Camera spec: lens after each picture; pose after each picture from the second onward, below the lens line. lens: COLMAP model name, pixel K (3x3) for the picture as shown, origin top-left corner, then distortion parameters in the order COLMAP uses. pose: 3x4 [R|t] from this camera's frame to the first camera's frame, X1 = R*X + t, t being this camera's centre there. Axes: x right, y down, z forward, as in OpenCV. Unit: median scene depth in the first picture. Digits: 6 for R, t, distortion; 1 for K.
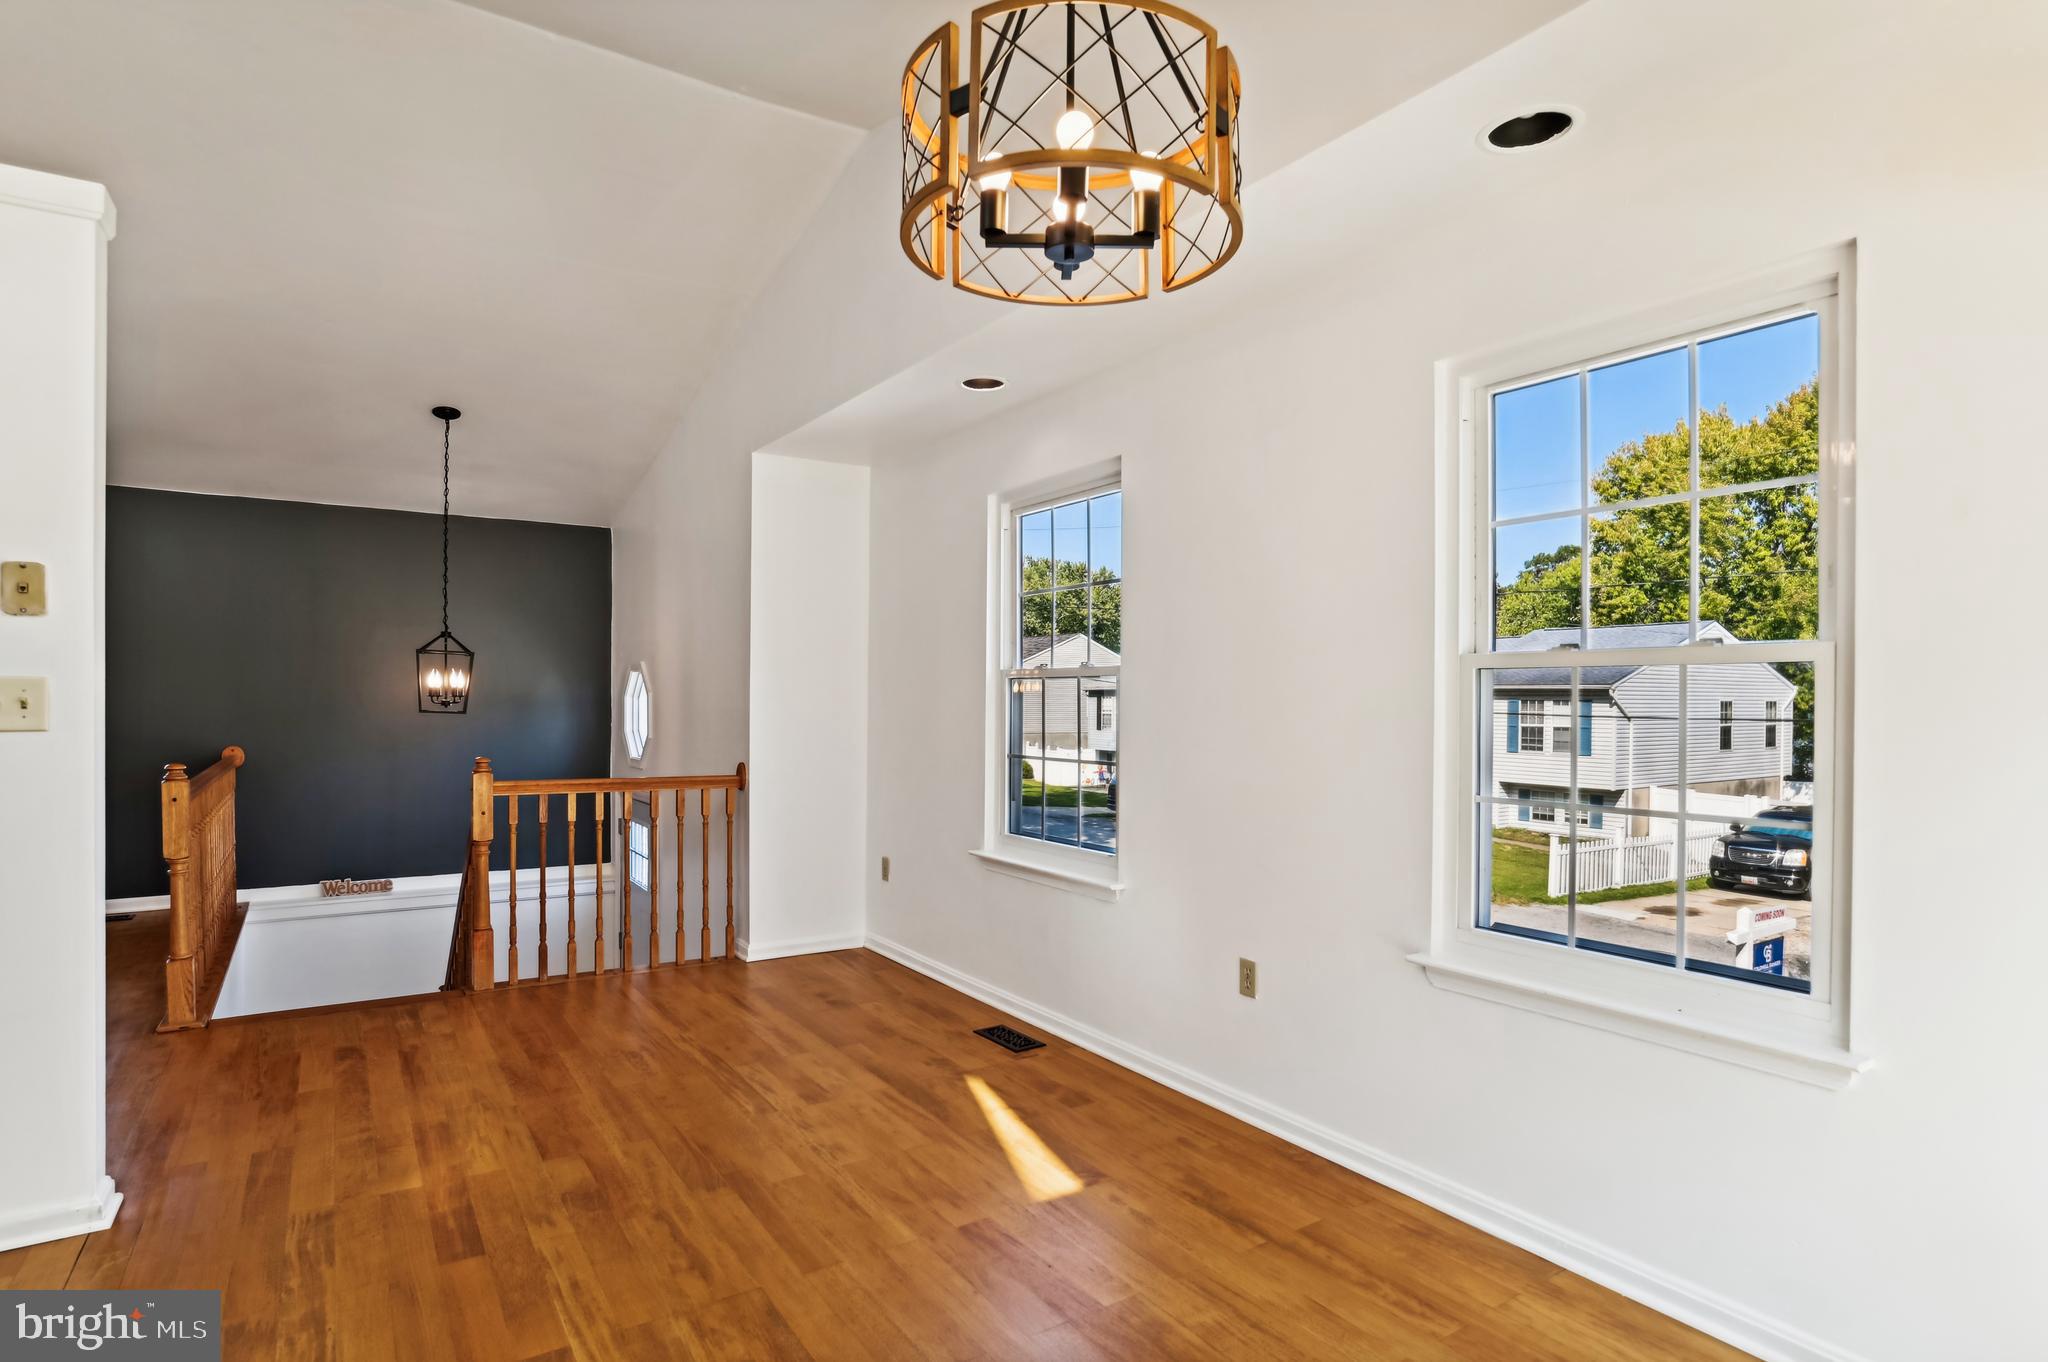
lens RADIAL K [[1059.3, 0, 1027.9], [0, 1059.3, 696.3], [0, 0, 1]] dist [-0.018024, 0.005687]
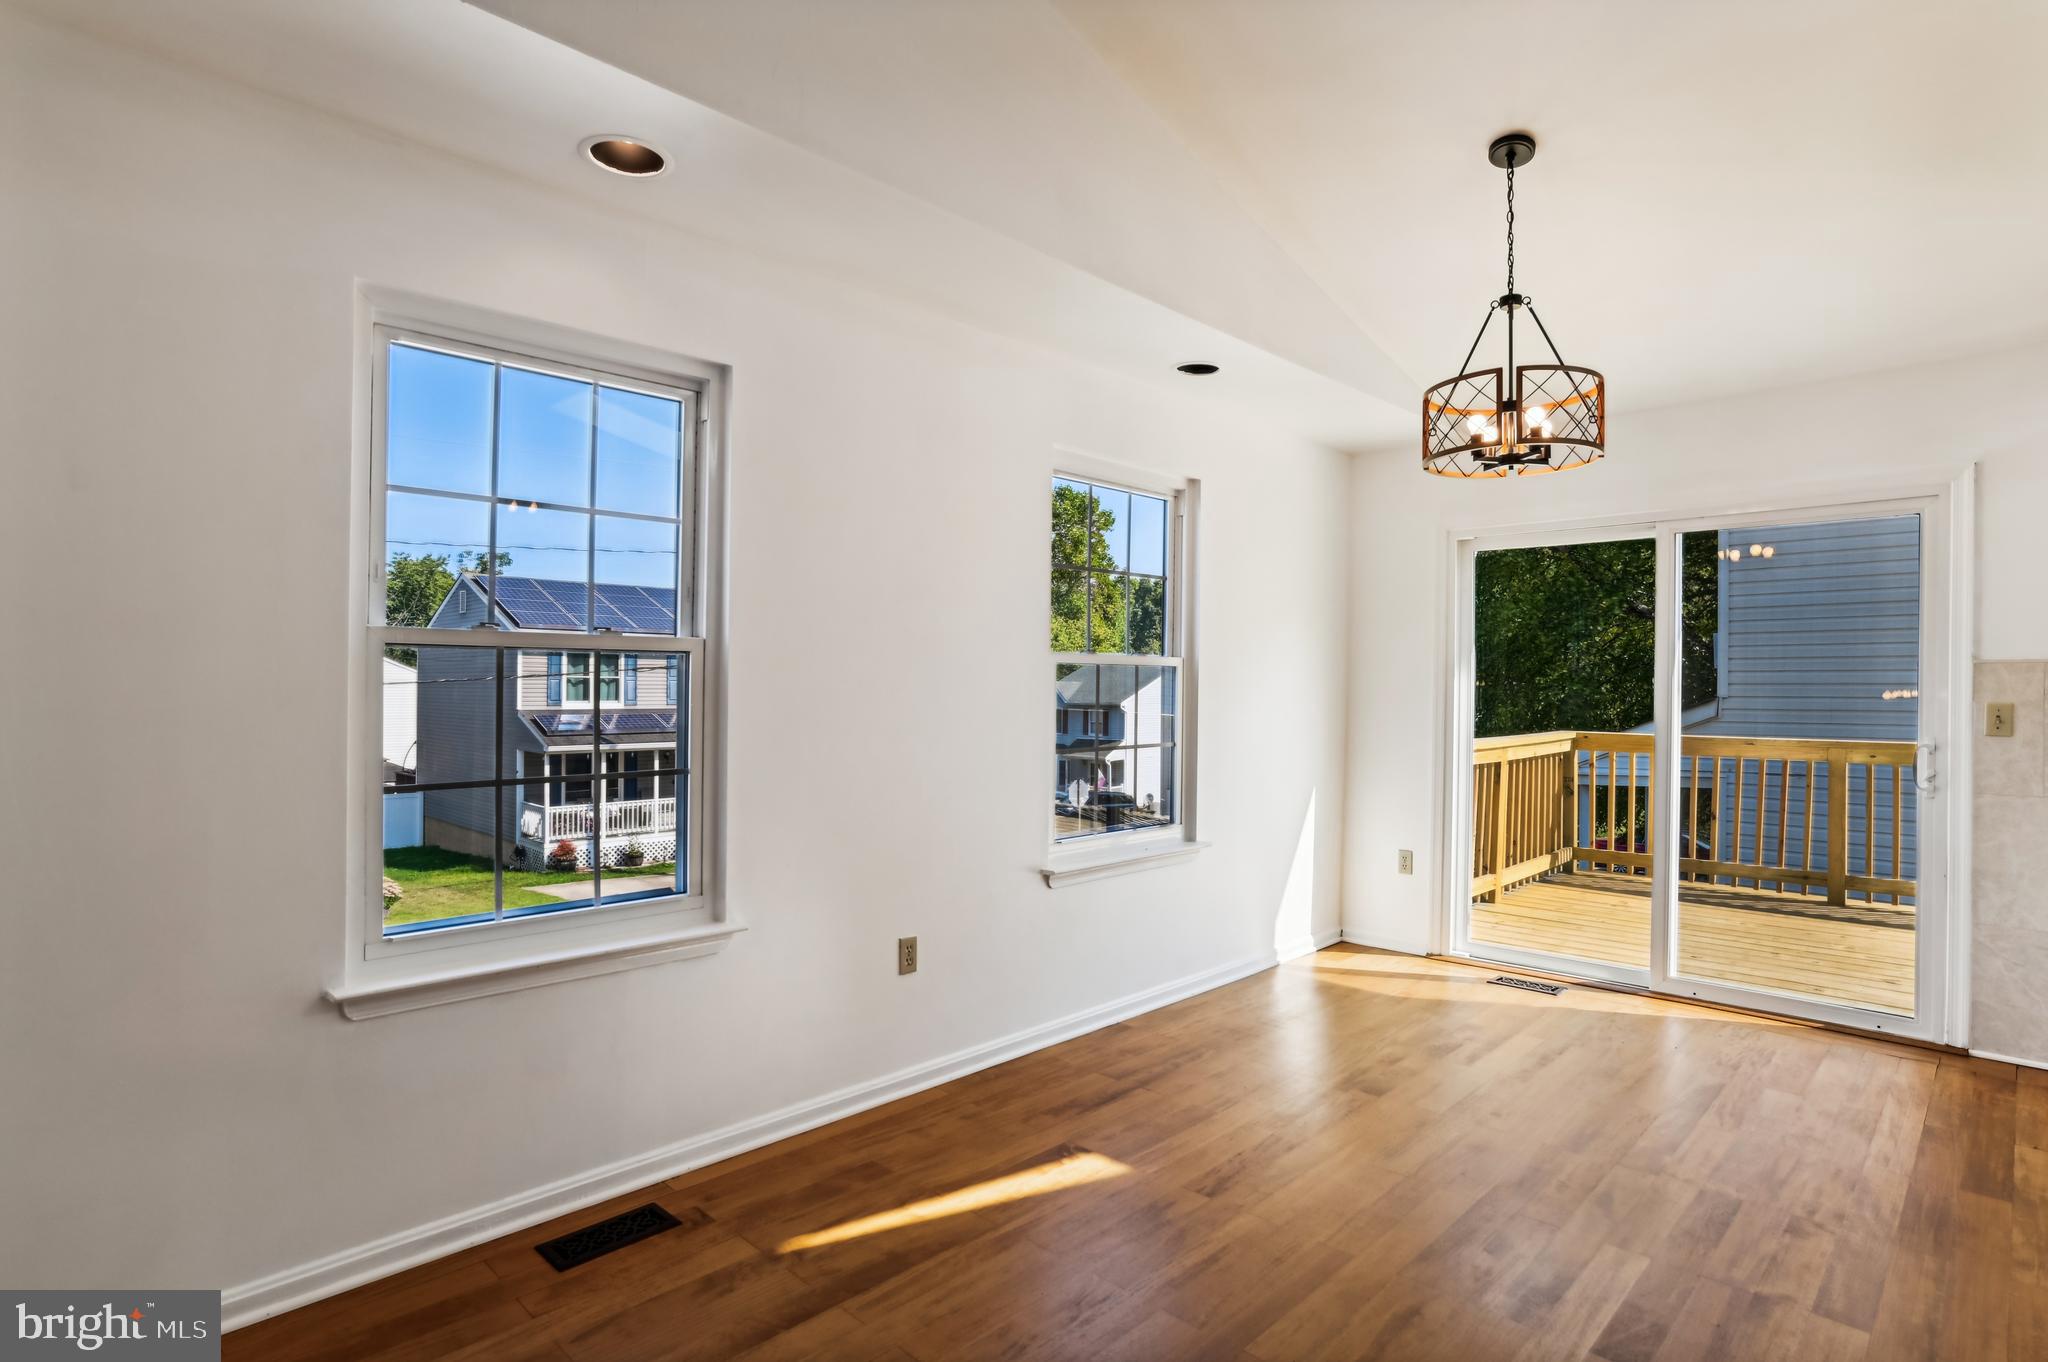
lens RADIAL K [[1059.3, 0, 1034.6], [0, 1059.3, 677.1], [0, 0, 1]] dist [-0.018024, 0.005687]
pose [[-0.222942, 0.002648, 0.974828, -0.959836], [-0.017116, 0.999832, -0.006630, 0.000883], [-0.974681, -0.018163, -0.222859, 1.300204]]
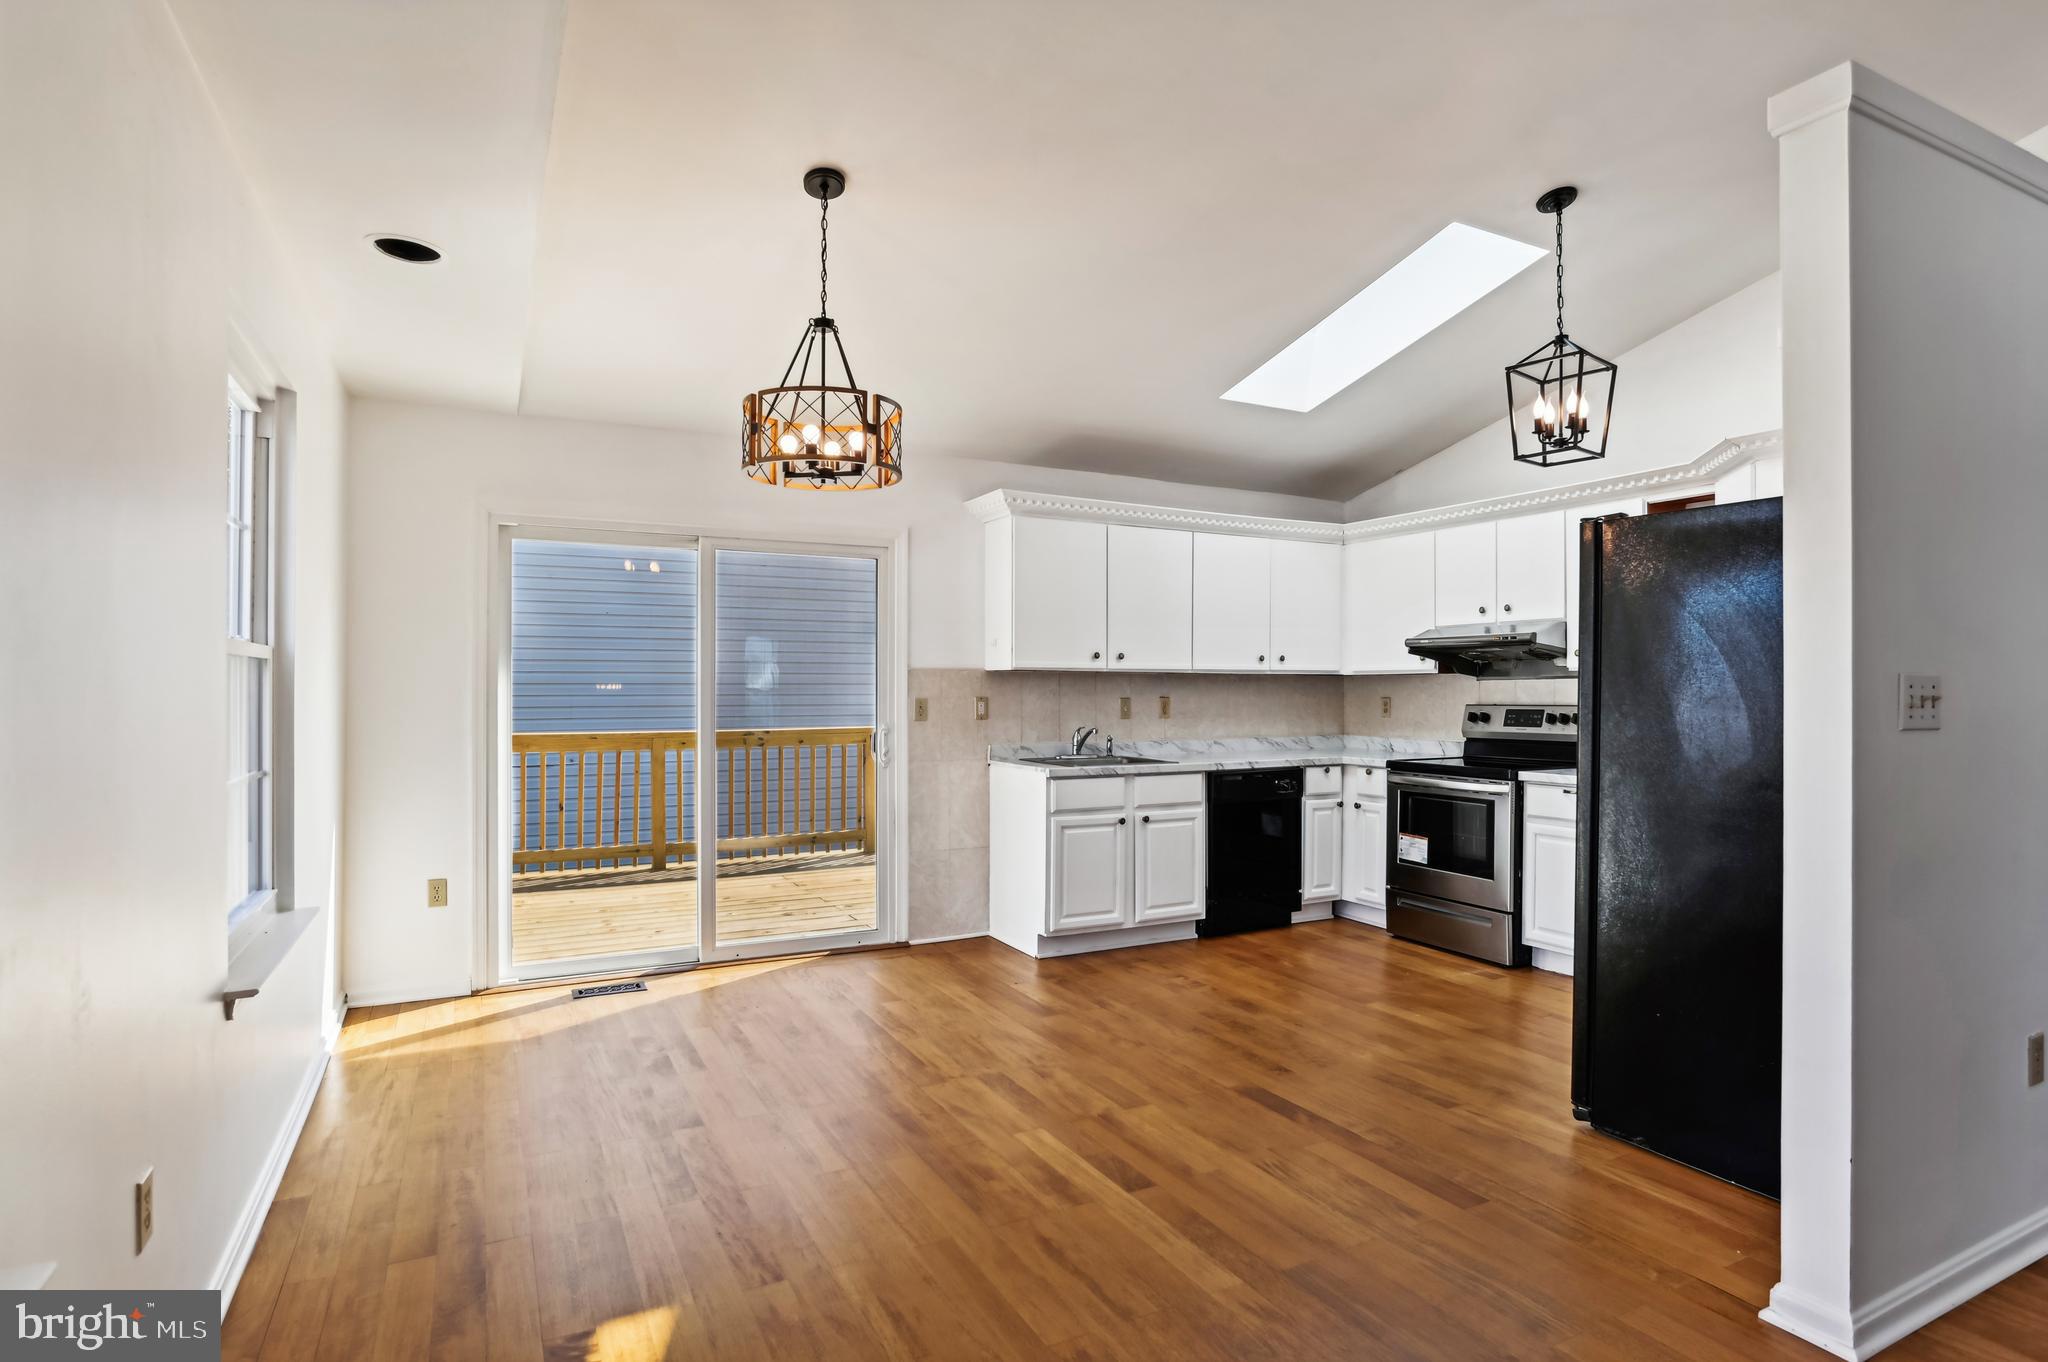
lens RADIAL K [[1059.3, 0, 1029.6], [0, 1059.3, 693.8], [0, 0, 1]] dist [-0.018024, 0.005687]
pose [[-0.994601, -0.005688, 0.103617, -0.334969], [-0.006513, 0.999950, -0.007621, 0.010096], [-0.103568, -0.008255, -0.994588, 1.728312]]
